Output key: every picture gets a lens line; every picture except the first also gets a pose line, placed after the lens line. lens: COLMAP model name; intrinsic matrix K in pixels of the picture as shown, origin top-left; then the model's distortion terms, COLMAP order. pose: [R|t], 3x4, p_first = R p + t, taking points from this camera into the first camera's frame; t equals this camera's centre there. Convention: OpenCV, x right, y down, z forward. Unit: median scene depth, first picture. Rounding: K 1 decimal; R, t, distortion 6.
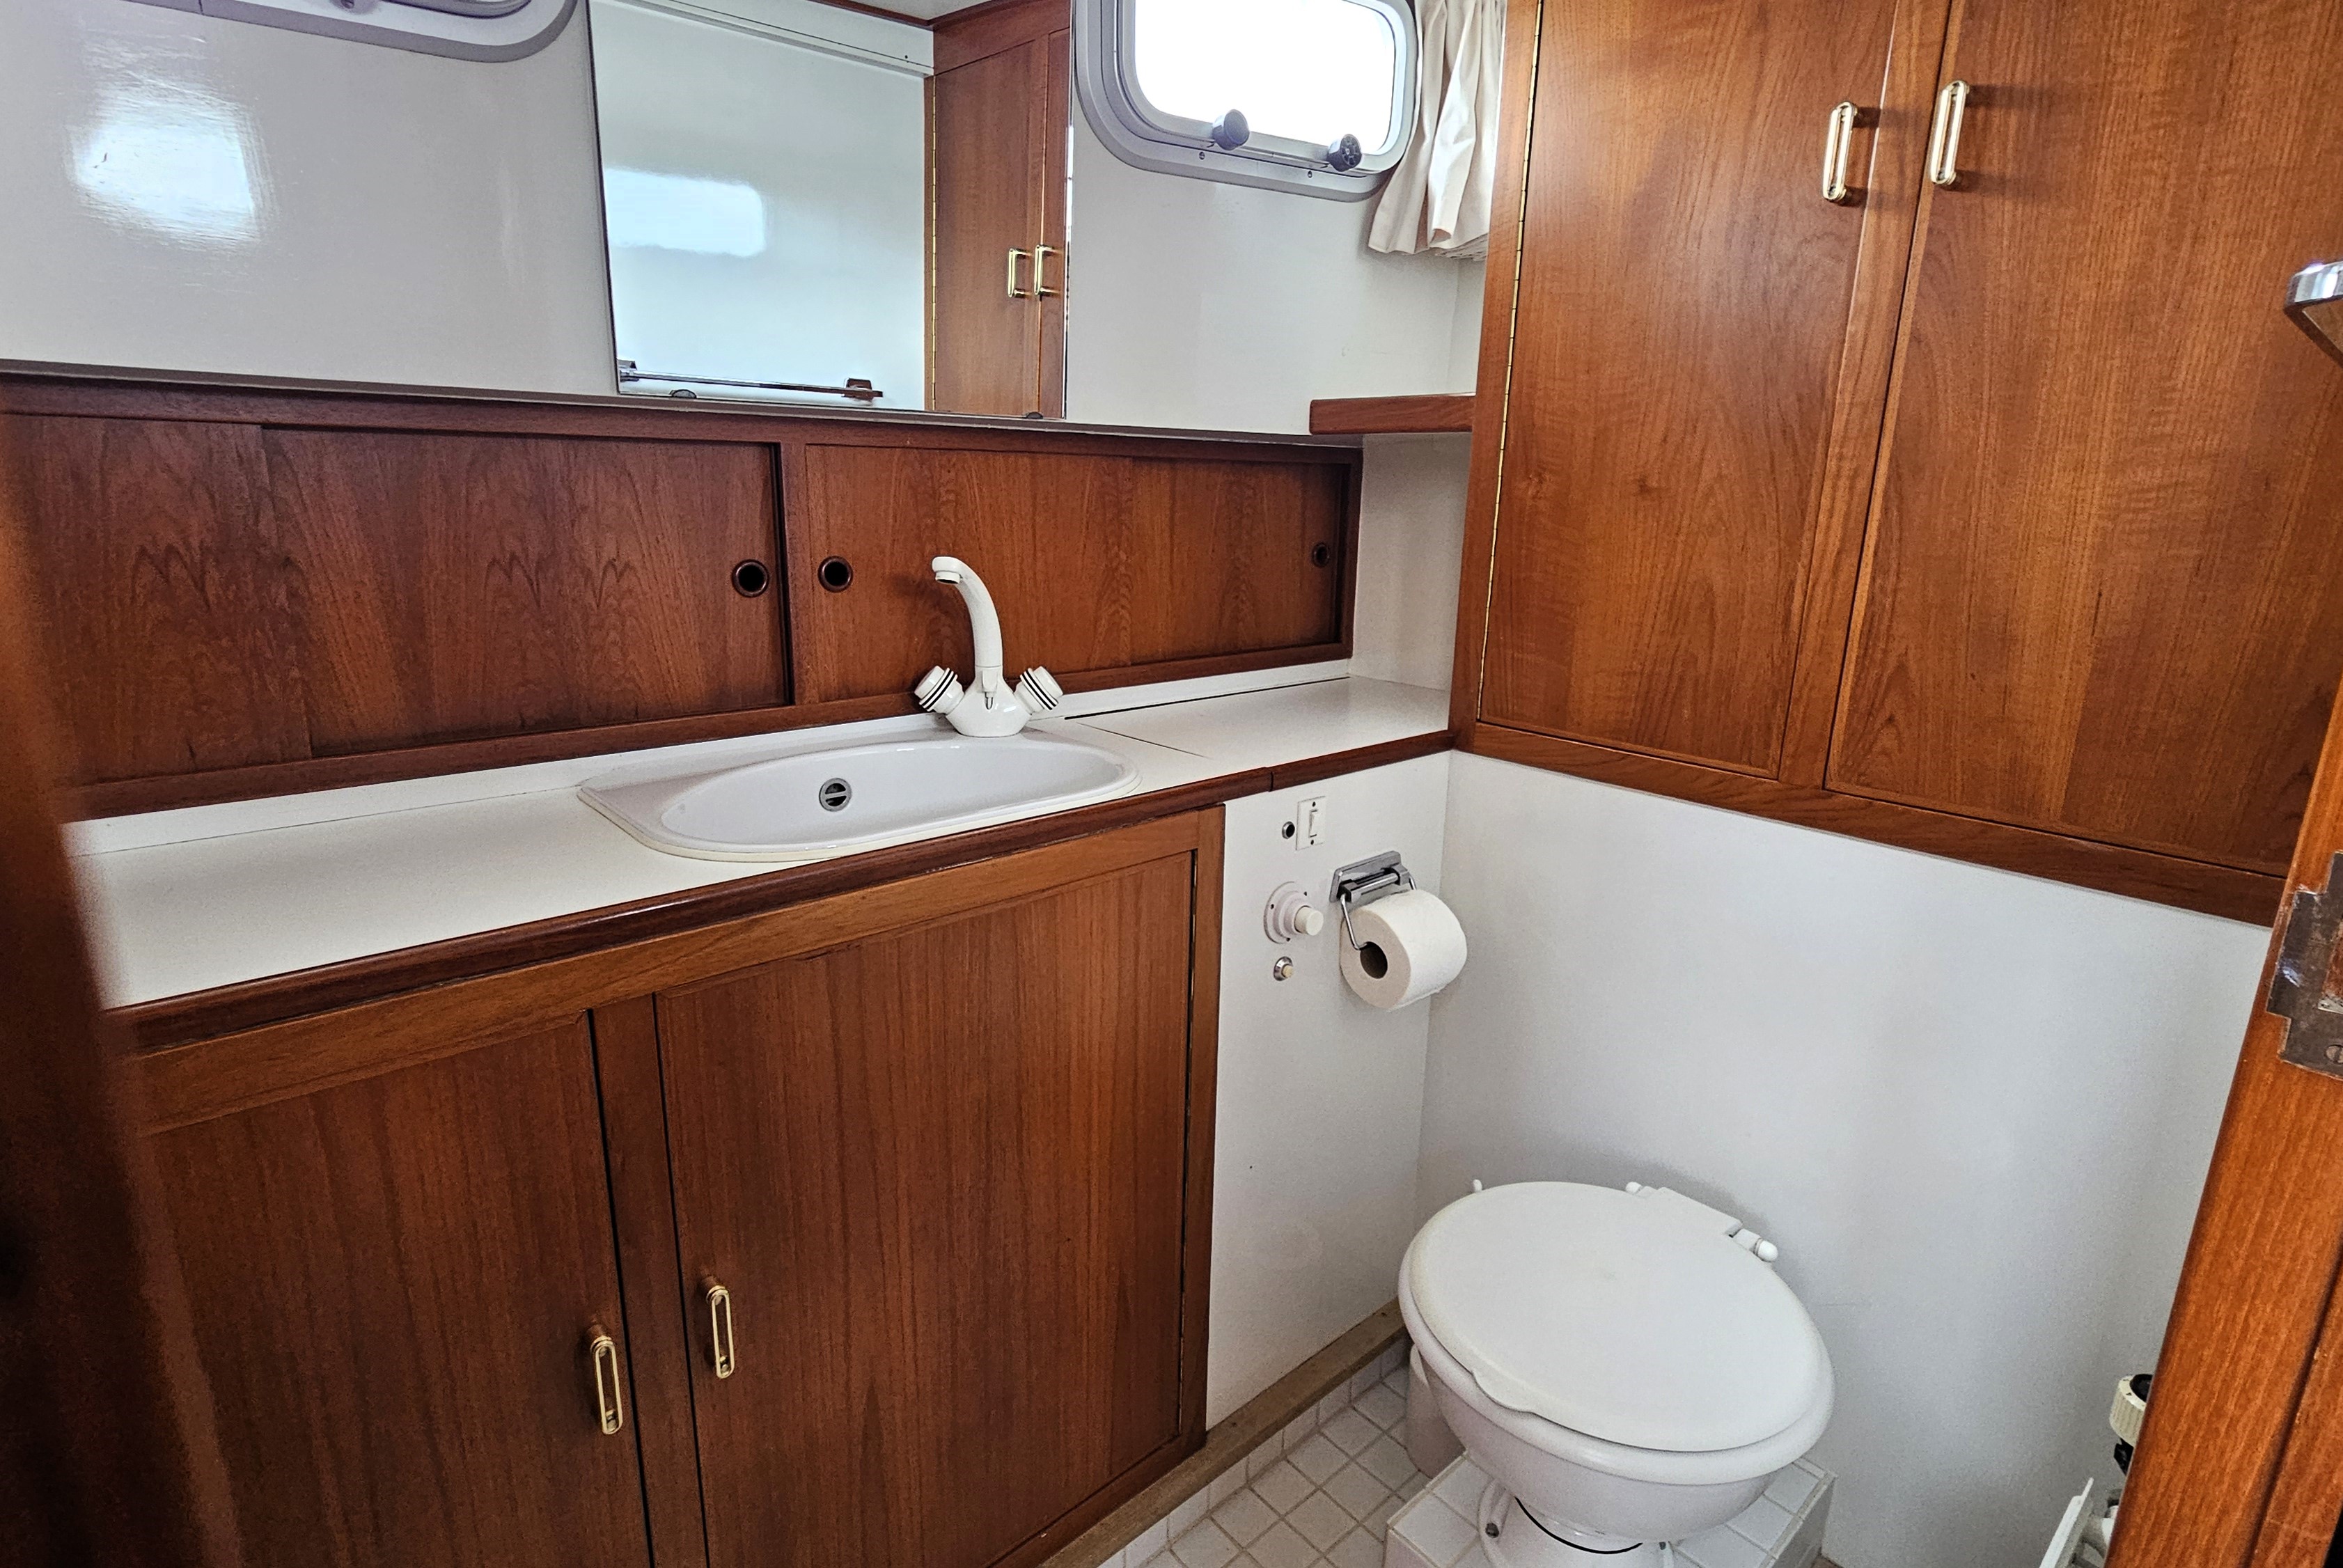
lens RADIAL K [[1154.4, 0, 1159.1], [0, 1154.4, 775.5], [0, 0, 1]] dist [-0.001605, 0.001615]
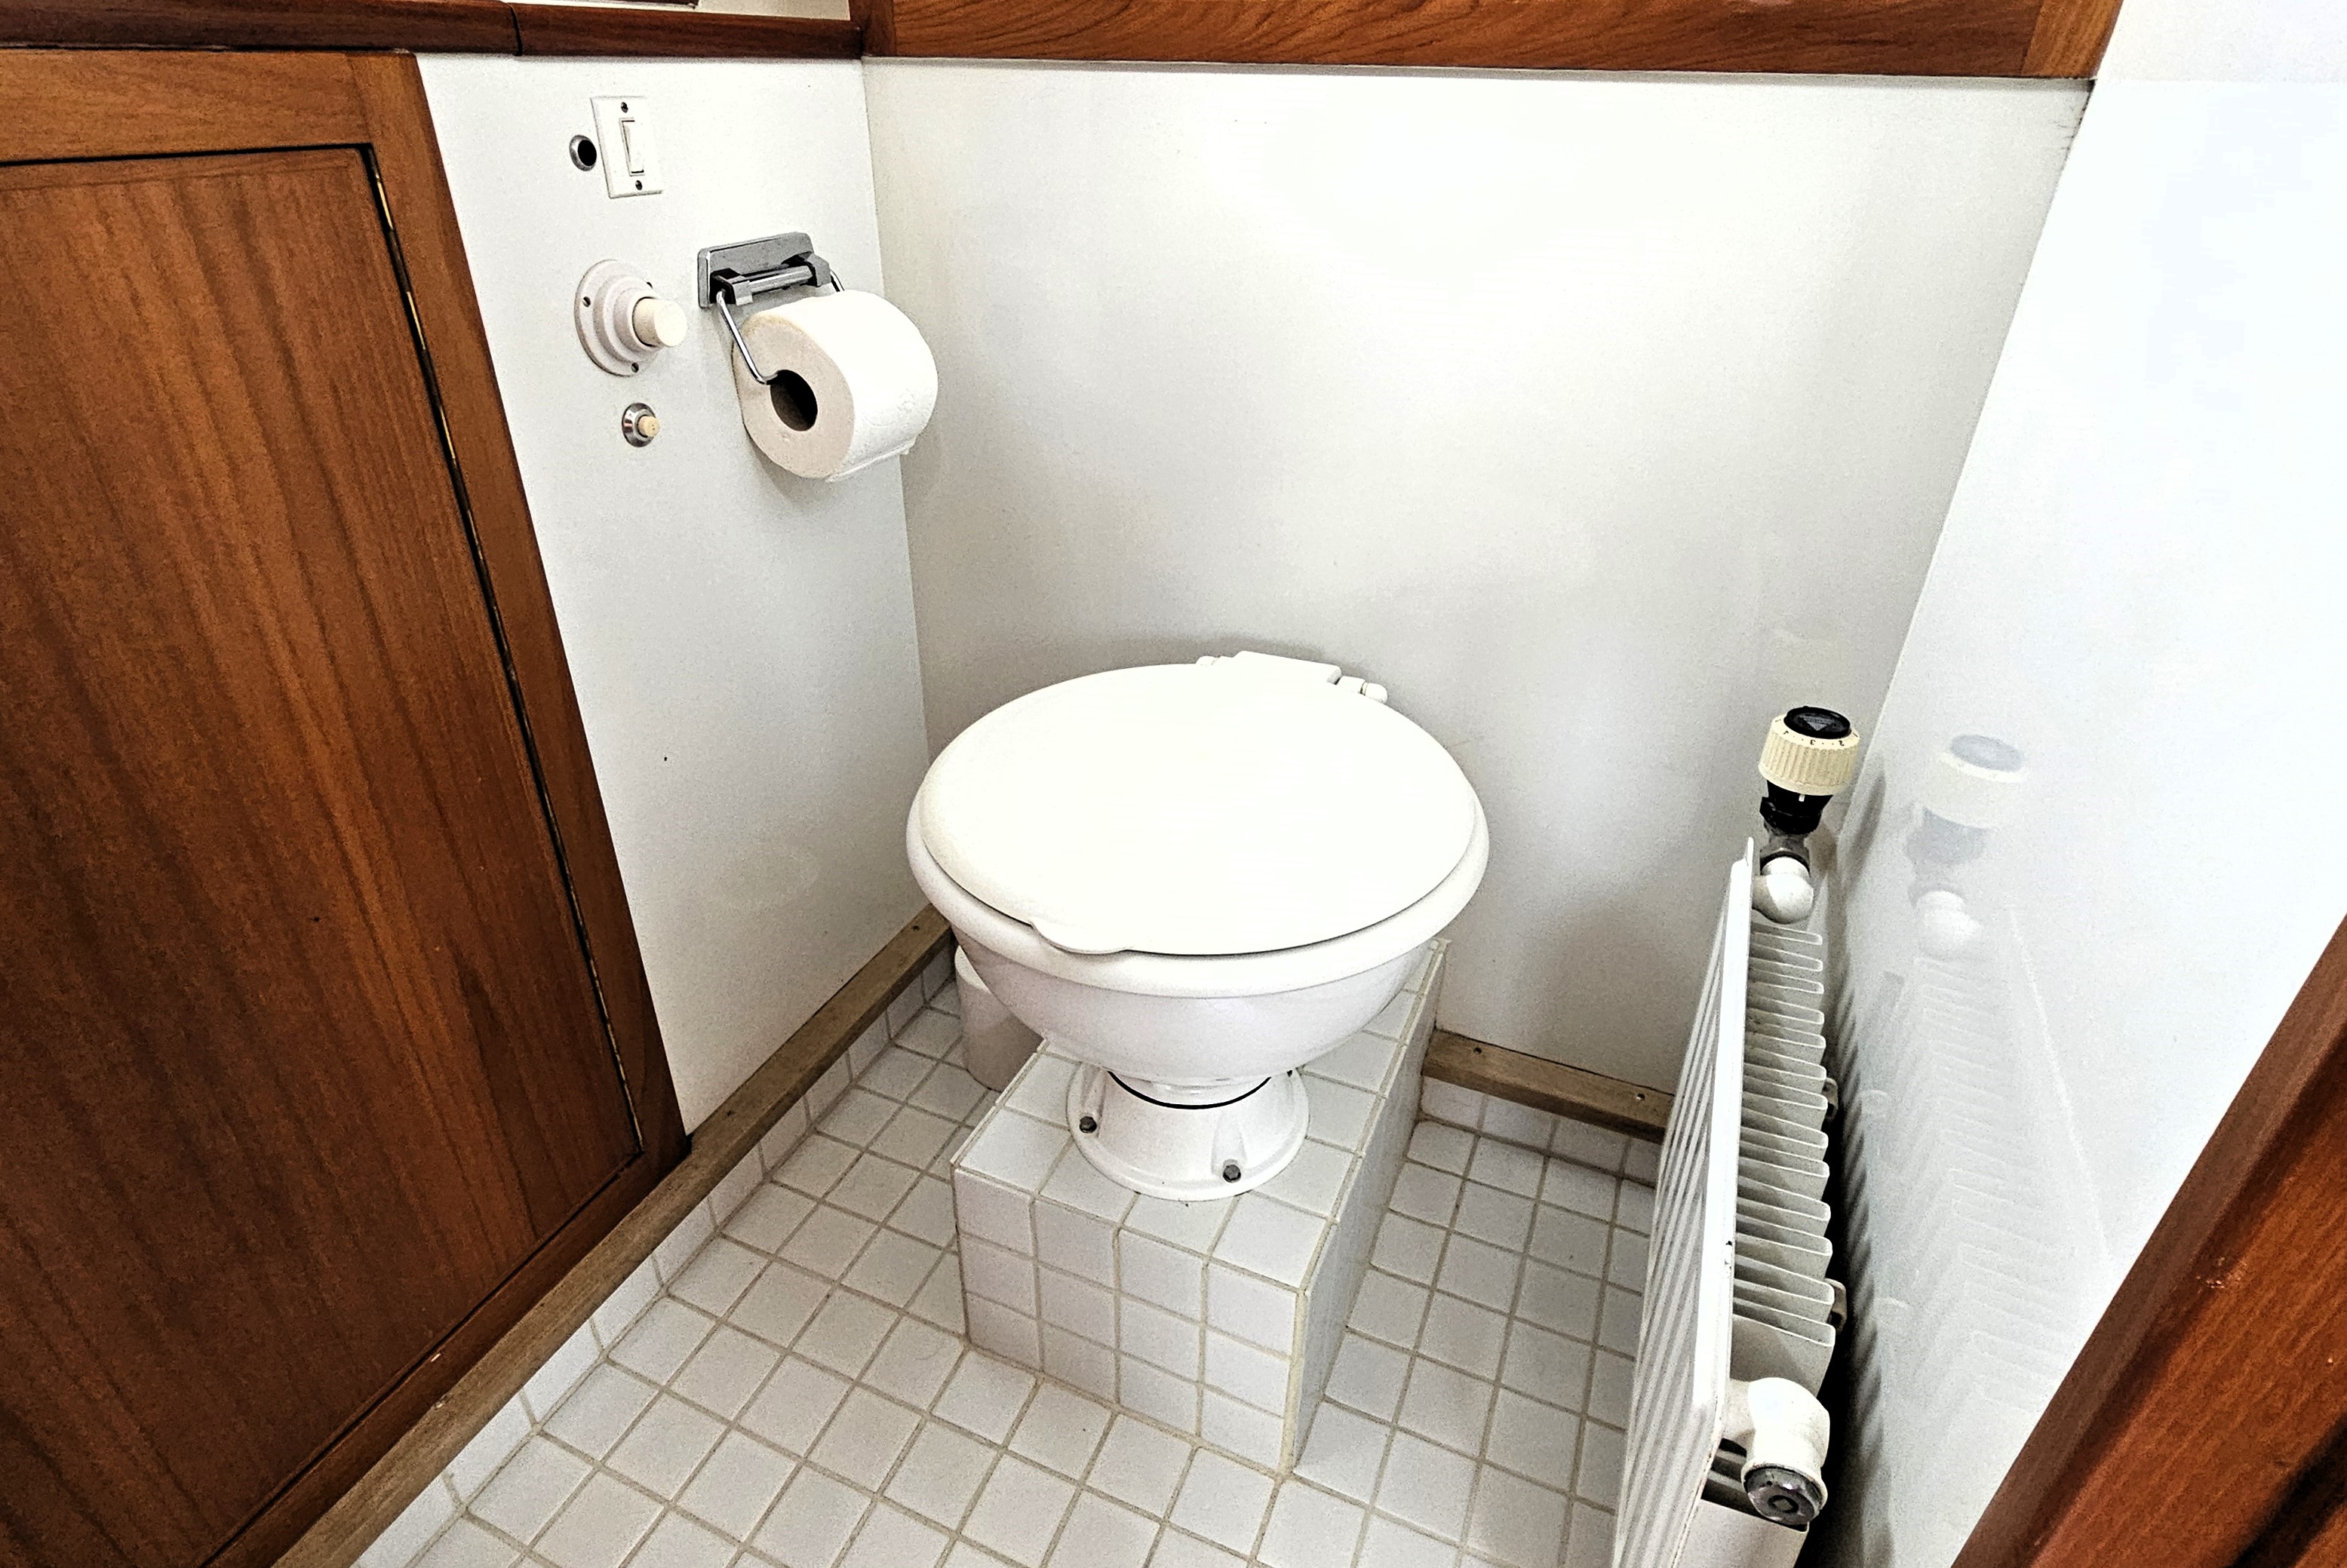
lens RADIAL K [[1218.9, 0, 1177.6], [0, 1218.9, 800.7], [0, 0, 1]] dist [0.006135, -0.002662]
pose [[0.898409, -0.221506, 0.379205, 0.076090], [0.102608, 0.945455, 0.309172, 0.188096], [-0.427004, -0.238853, 0.872133, 0.290750]]
